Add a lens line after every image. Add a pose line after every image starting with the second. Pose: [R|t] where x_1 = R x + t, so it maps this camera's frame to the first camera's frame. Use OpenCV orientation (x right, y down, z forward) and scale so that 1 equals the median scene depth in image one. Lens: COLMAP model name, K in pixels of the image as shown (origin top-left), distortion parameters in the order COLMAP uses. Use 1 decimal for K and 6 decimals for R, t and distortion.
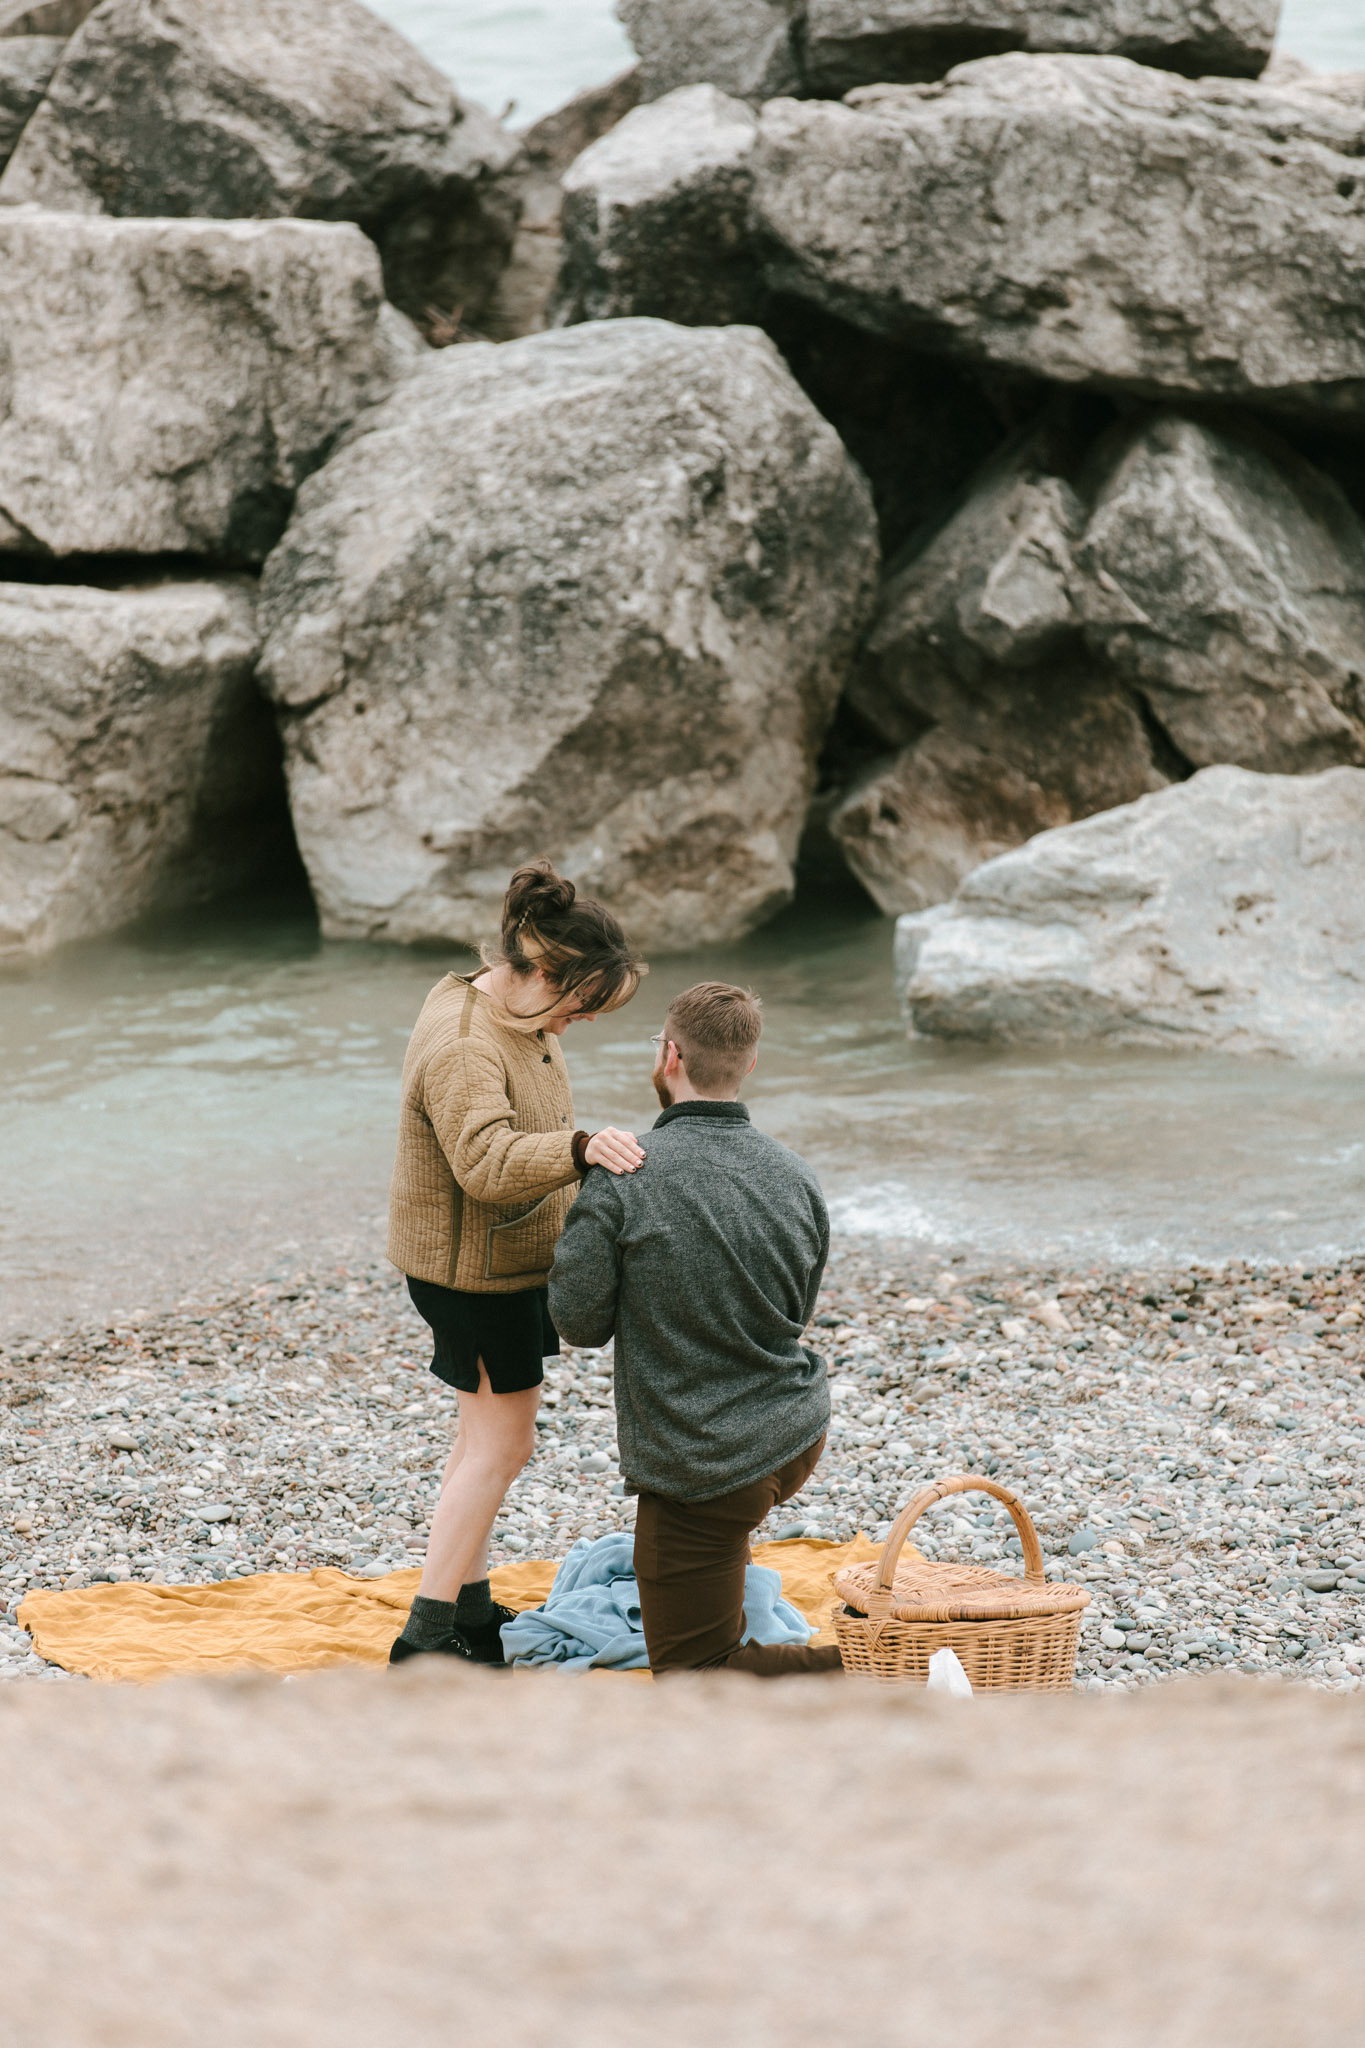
lens RADIAL K [[10867.8, 0, 682.5], [0, 10867.8, 1024.0], [0, 0, 1]] dist [-0.259671, 0.304924]
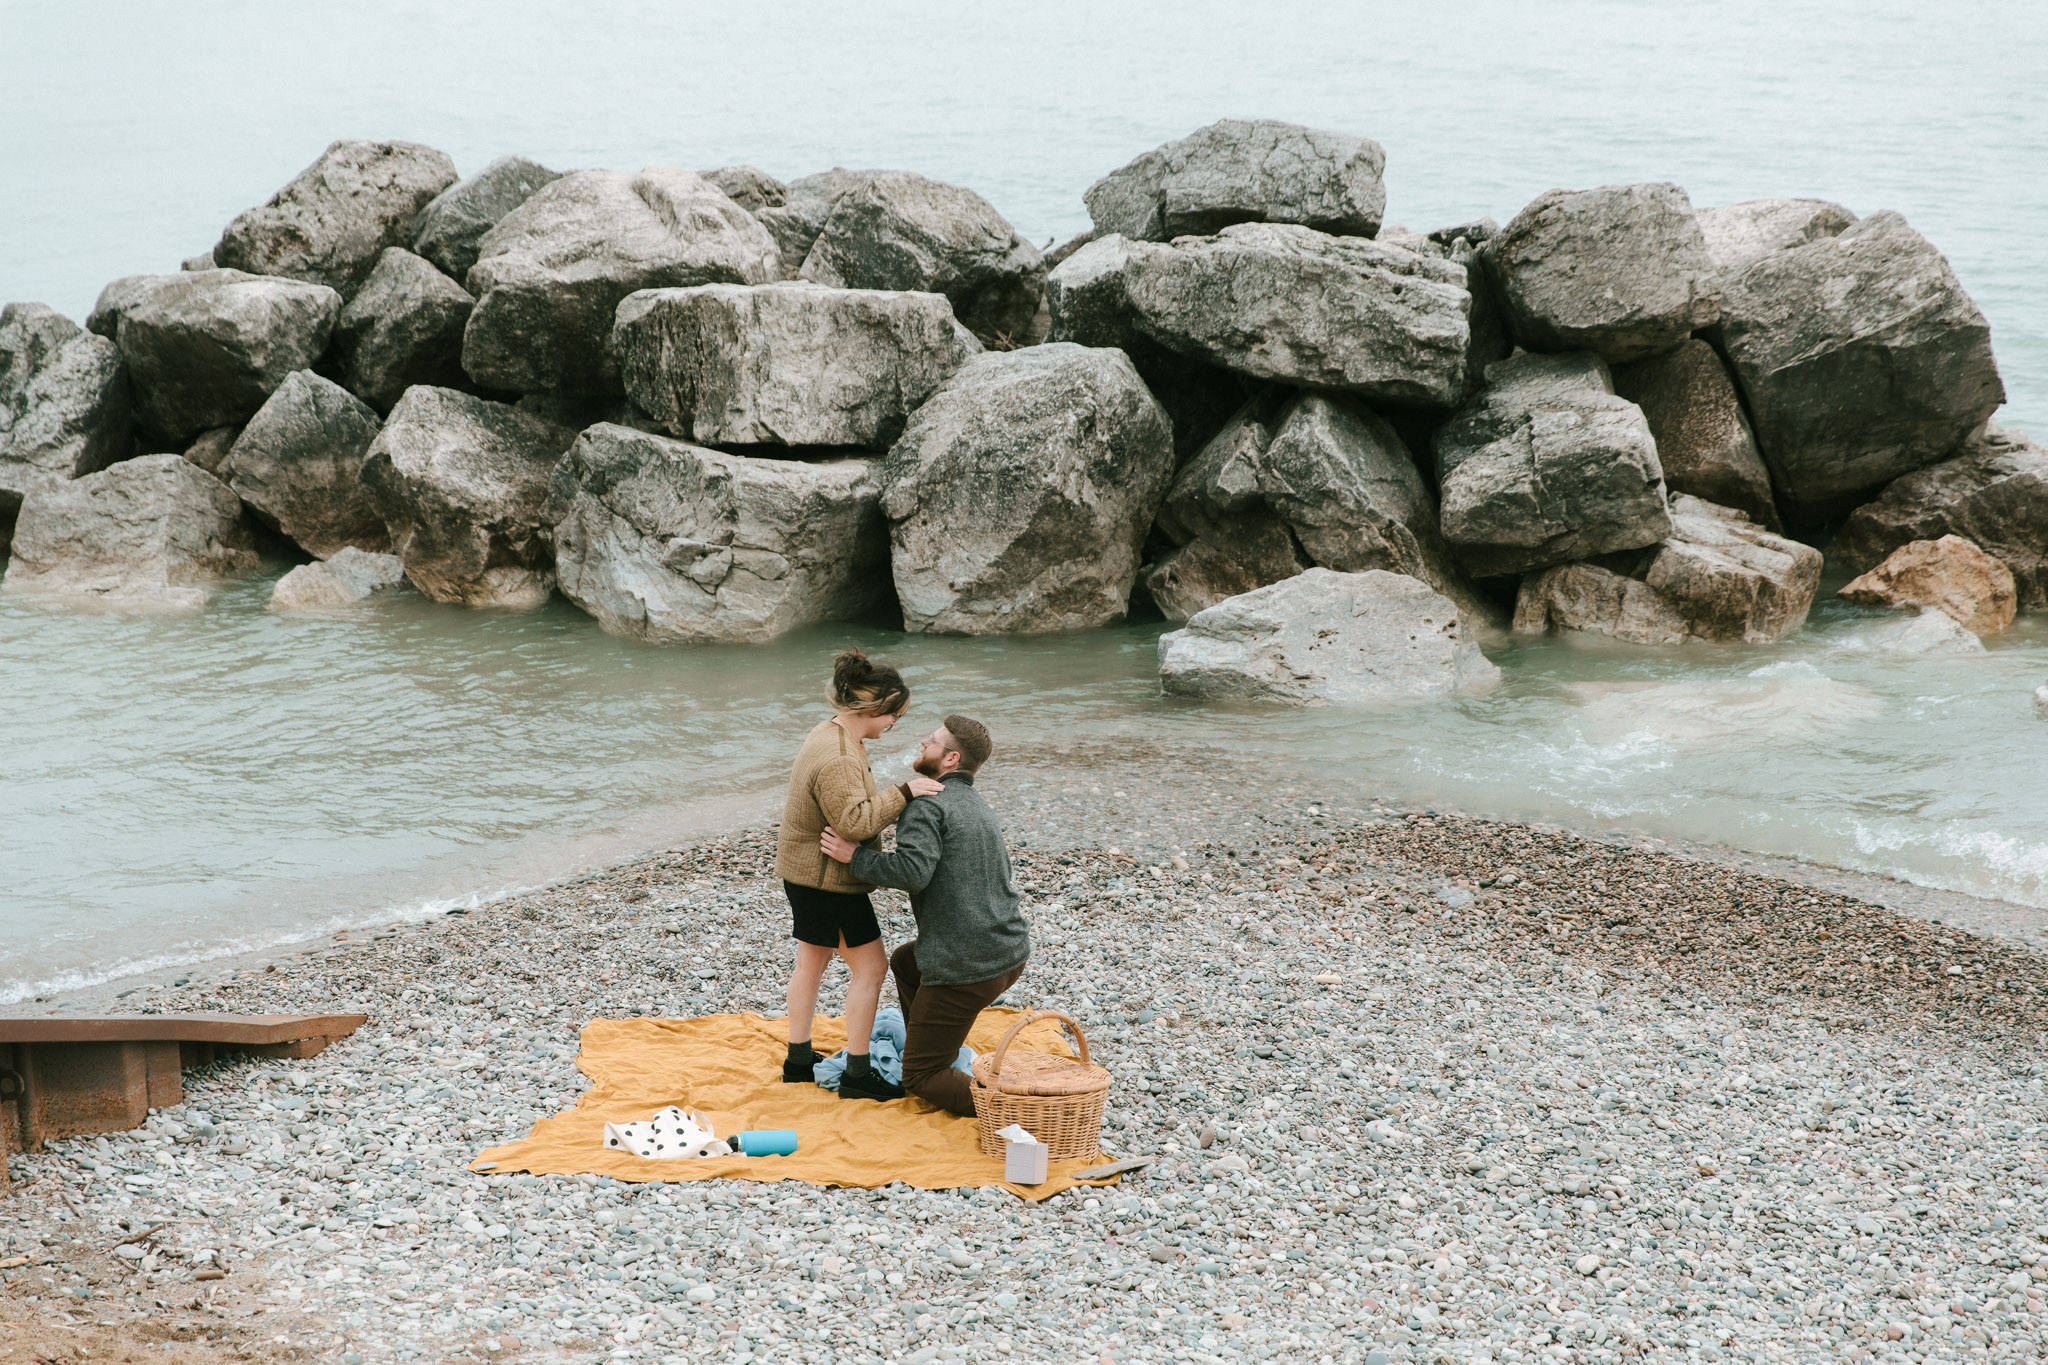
lens RADIAL K [[3844.1, 0, 1024.0], [0, 3844.1, 682.5], [0, 0, 1]] dist [0.004805, 0.003730]
pose [[0.996873, 0.034336, -0.071173, 0.044916], [-0.032070, 0.998949, 0.032748, -0.023002], [0.072222, -0.030363, 0.996926, 0.245901]]
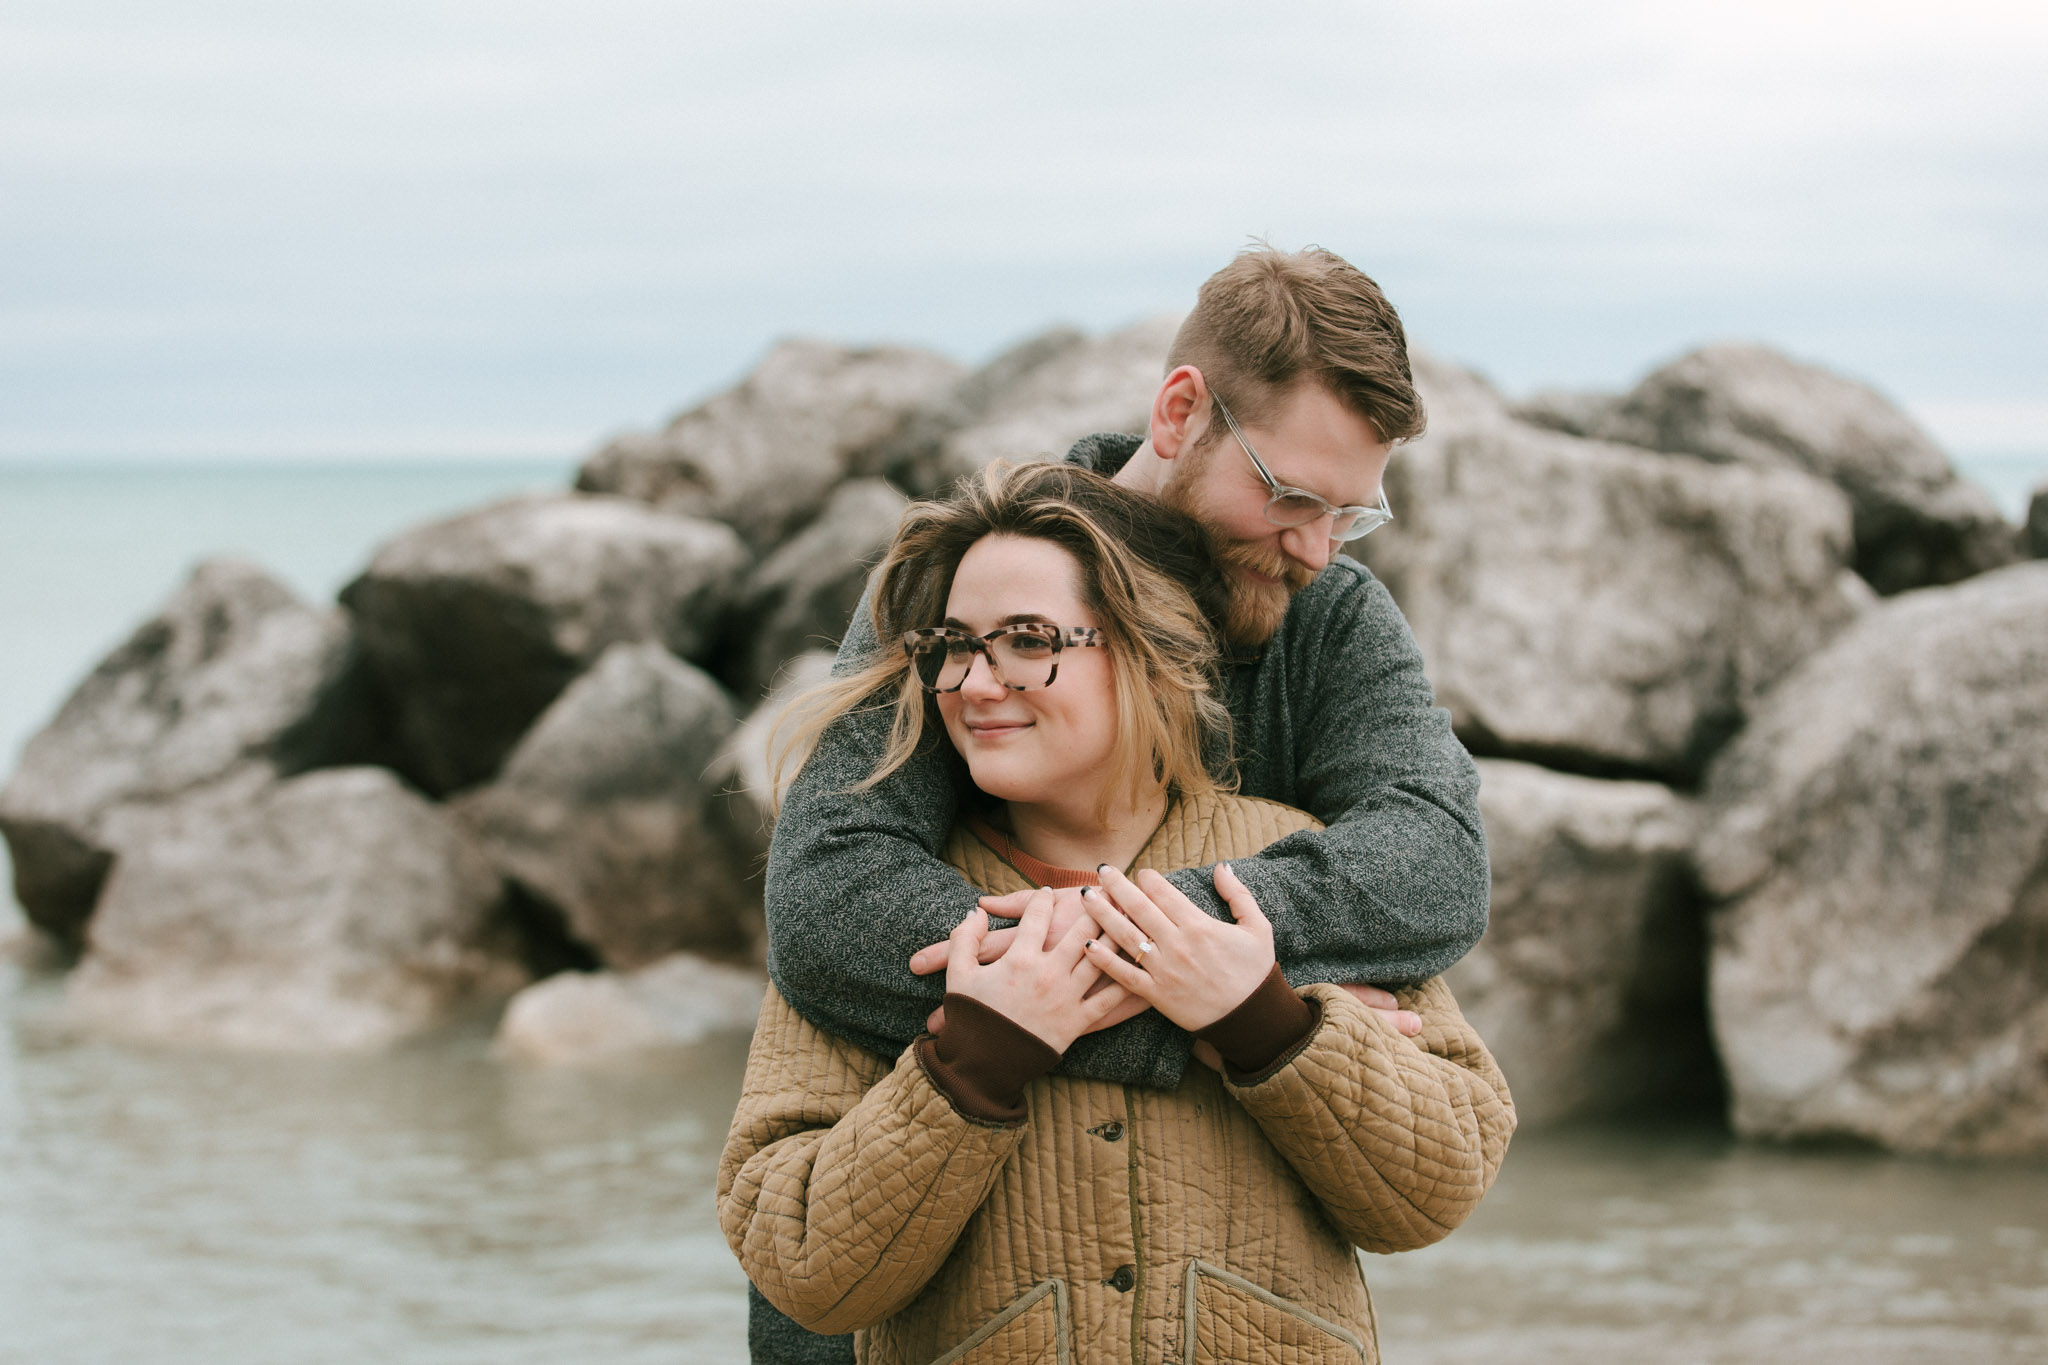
lens RADIAL K [[4291.2, 0, 1024.0], [0, 4291.2, 682.5], [0, 0, 1]] dist [-0.107299, -0.372535]
pose [[0.963197, 0.047526, -0.264562, 0.006748], [-0.083864, 0.988249, -0.127794, 0.007956], [0.255380, 0.145278, 0.955864, 0.597502]]
